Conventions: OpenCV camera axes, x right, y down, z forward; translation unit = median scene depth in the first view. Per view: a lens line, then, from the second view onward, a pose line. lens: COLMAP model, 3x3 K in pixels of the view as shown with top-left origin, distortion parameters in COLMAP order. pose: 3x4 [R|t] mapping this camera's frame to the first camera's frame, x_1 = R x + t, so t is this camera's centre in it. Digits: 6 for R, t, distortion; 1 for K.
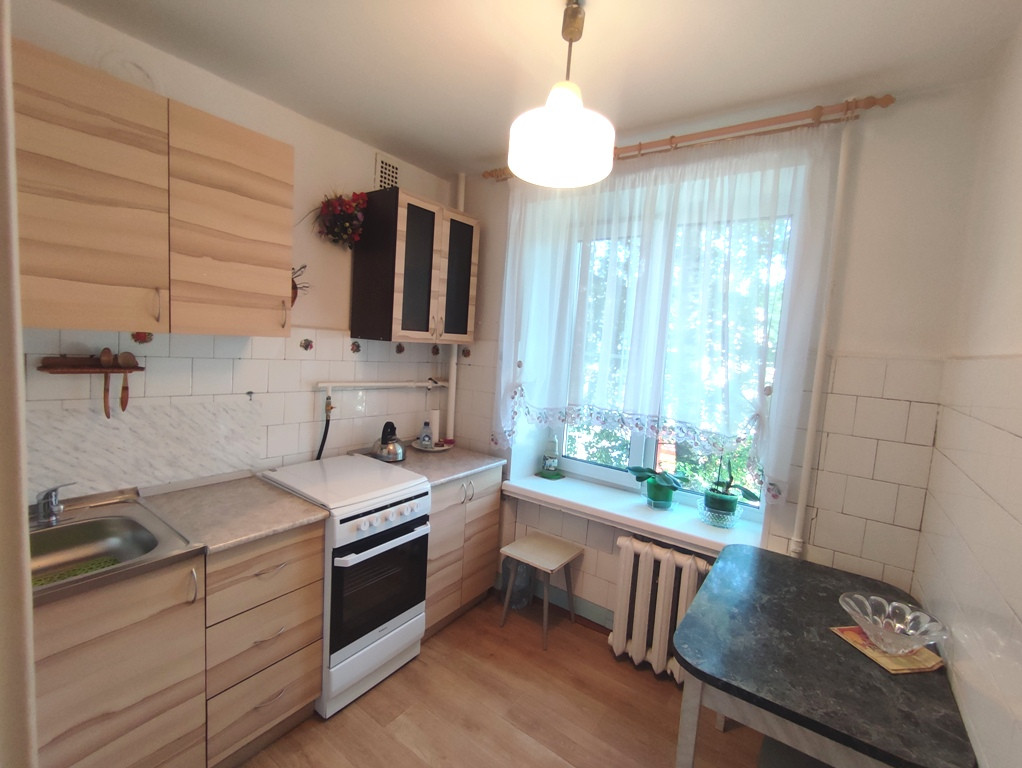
lens RADIAL K [[464.8, 0, 511.8], [0, 464.8, 382.1], [0, 0, 1]] dist [-0.024844, 0.026087]
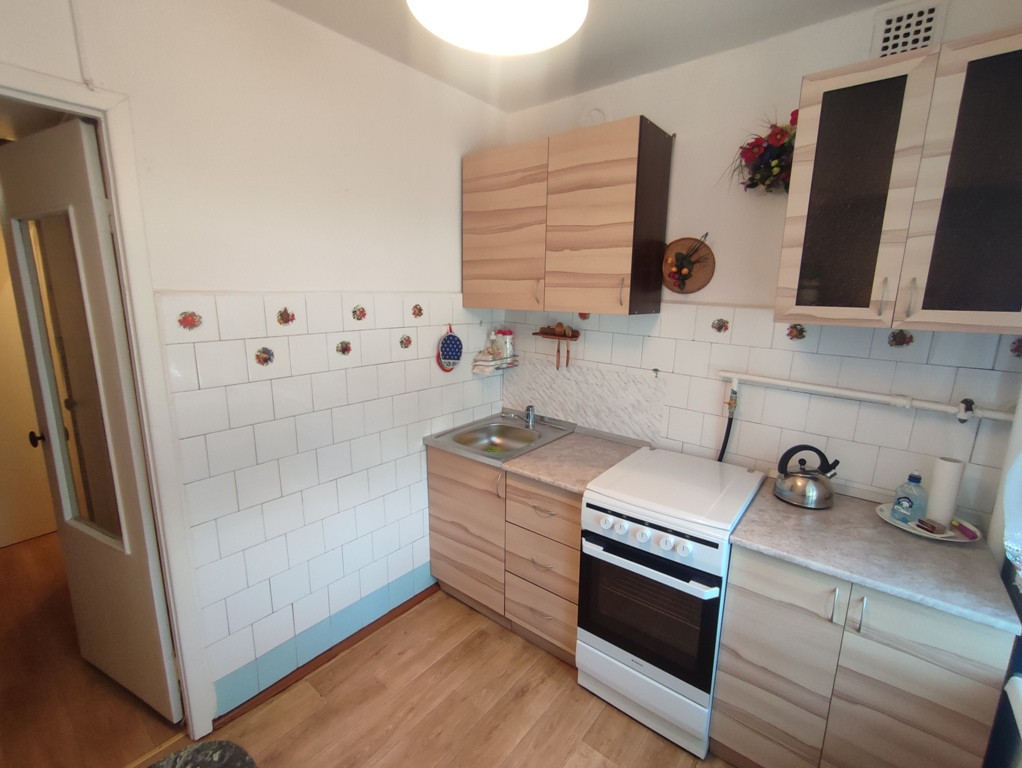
lens RADIAL K [[464.8, 0, 511.8], [0, 464.8, 382.1], [0, 0, 1]] dist [-0.024844, 0.026087]
pose [[-0.043619, 0.132979, -0.990159, 0.489285], [-0.112628, 0.984129, 0.137131, -0.057670], [0.992679, 0.117501, -0.027950, 0.724061]]
